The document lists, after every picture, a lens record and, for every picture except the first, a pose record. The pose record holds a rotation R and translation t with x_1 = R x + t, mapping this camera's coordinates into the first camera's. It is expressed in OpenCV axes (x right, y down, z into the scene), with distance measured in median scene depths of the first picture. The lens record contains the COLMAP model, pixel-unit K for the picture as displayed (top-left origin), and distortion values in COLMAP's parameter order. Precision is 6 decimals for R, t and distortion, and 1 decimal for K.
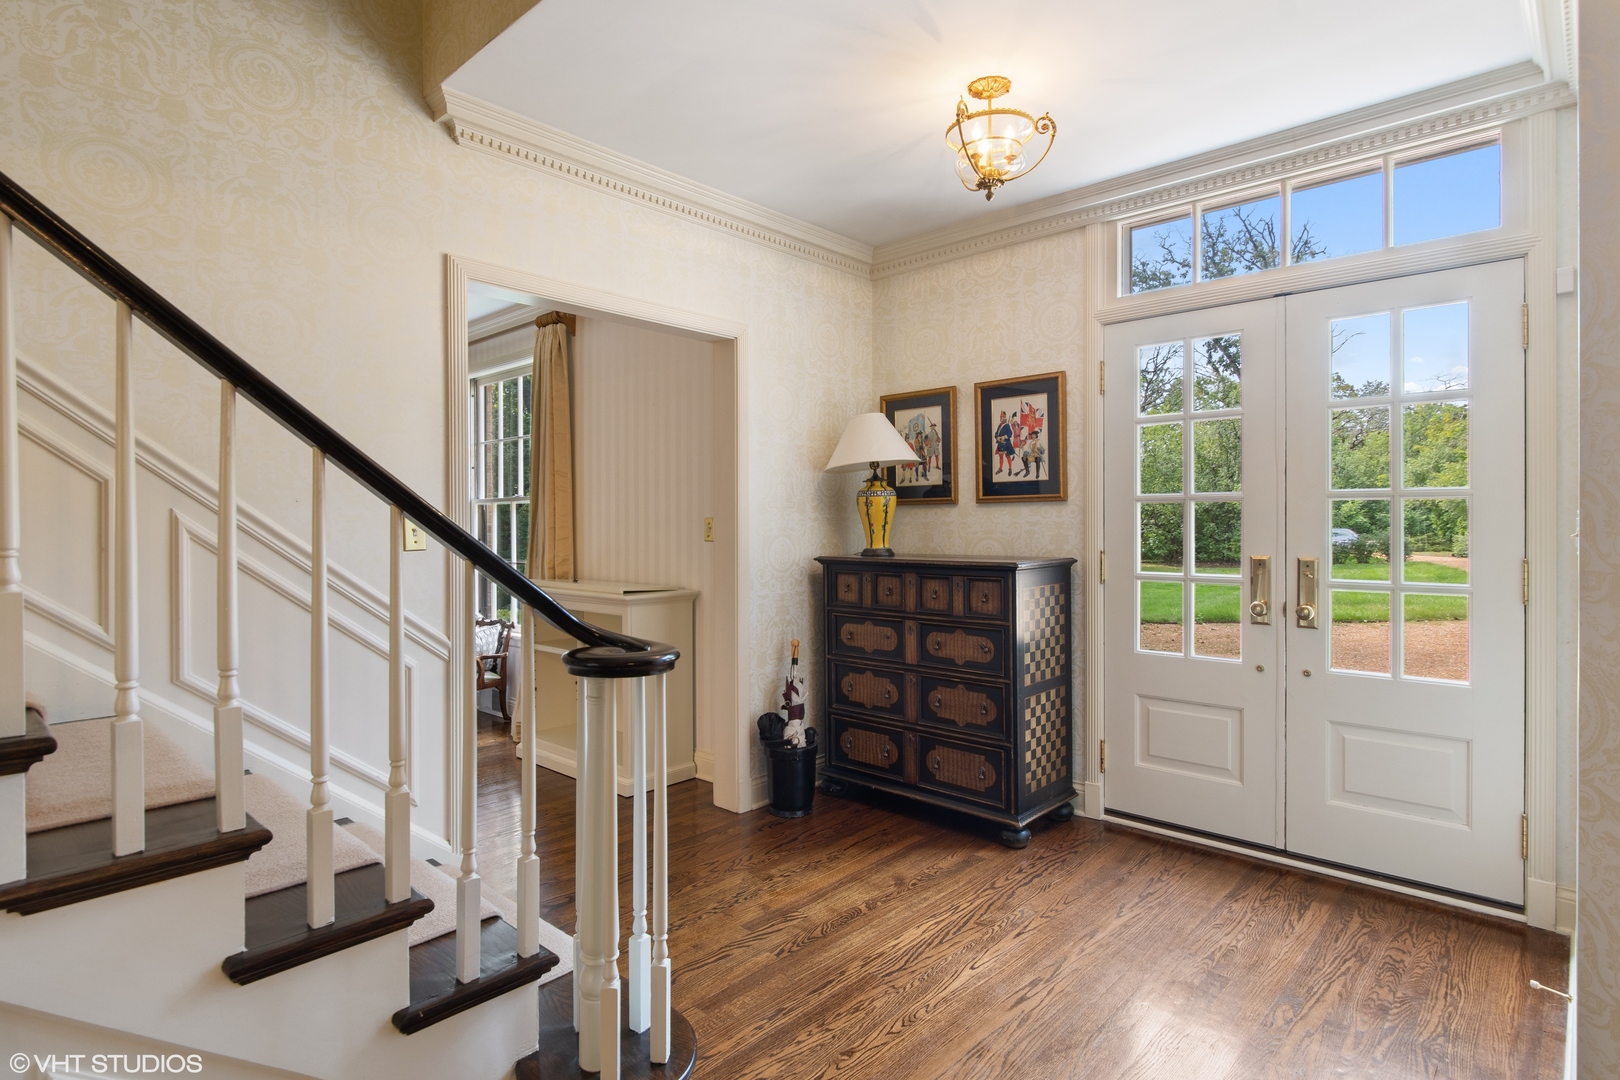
lens RADIAL K [[845.3, 0, 794.0], [0, 845.3, 524.8], [0, 0, 1]] dist [0.002390, 0.000063]
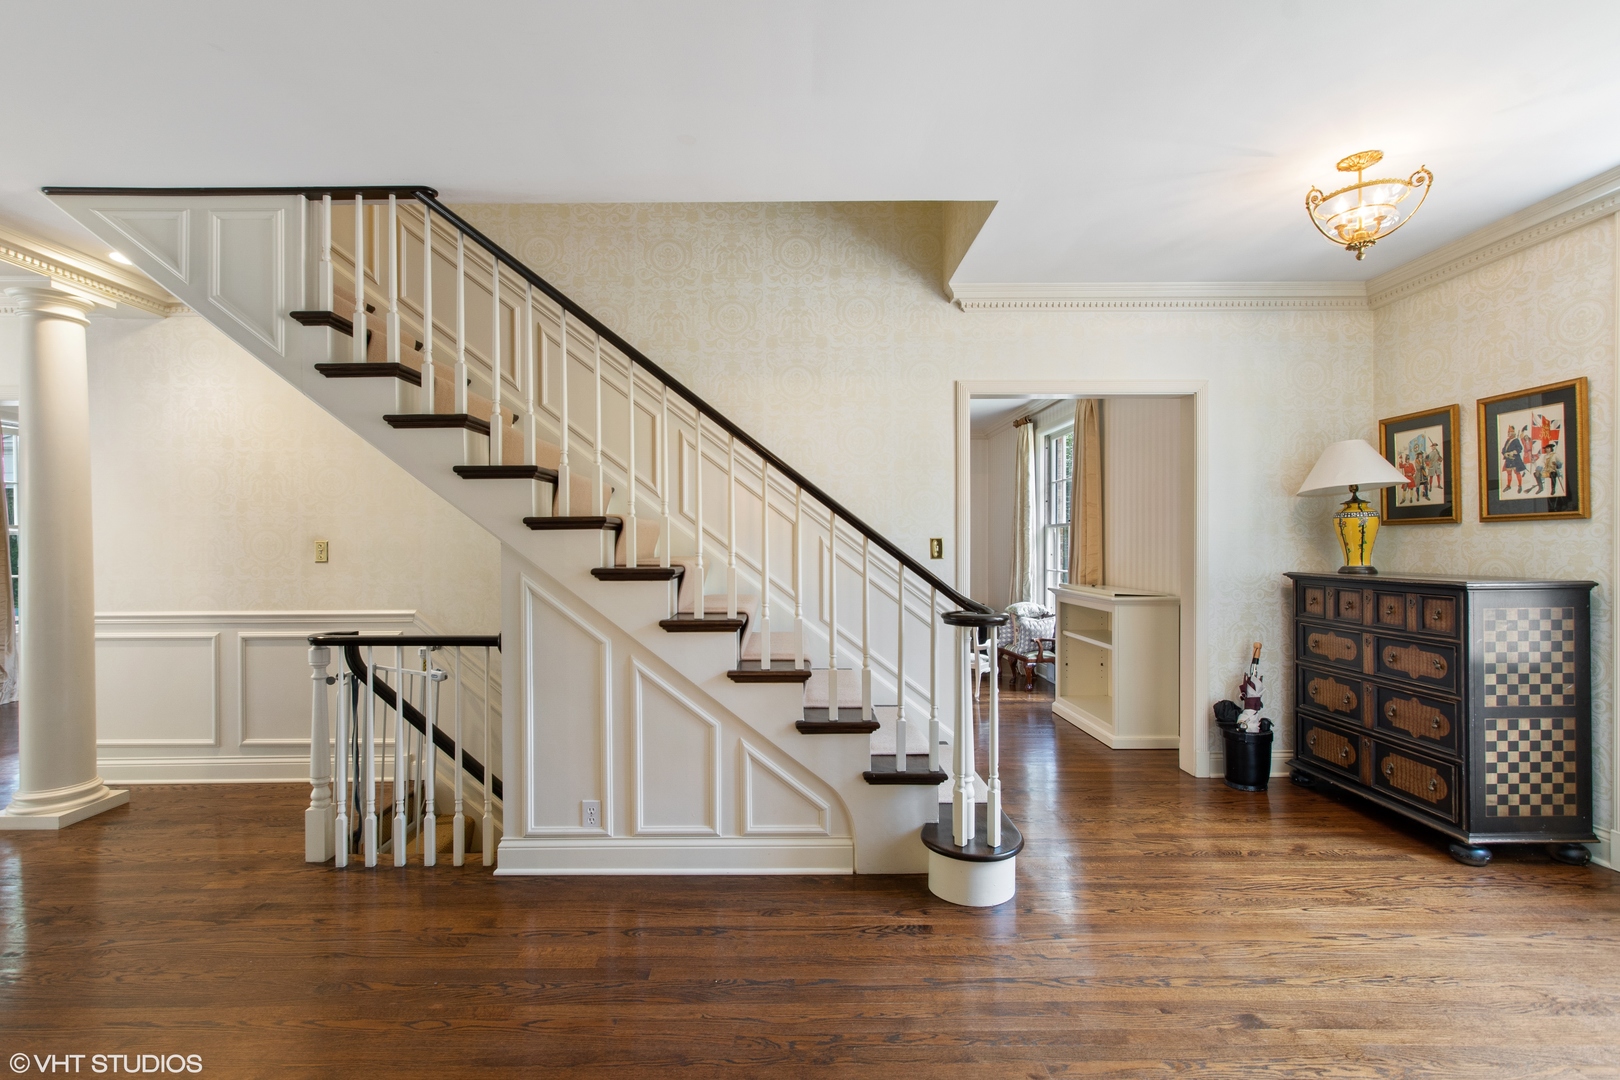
lens RADIAL K [[735.4, 0, 800.6], [0, 735.4, 541.4], [0, 0, 1]] dist [-0.000355, 0.000253]
pose [[0.698995, -0.000672, -0.715126, 0.299160], [-0.000521, 0.999999, -0.001448, -0.001990], [0.715127, 0.001385, 0.698994, -0.166962]]
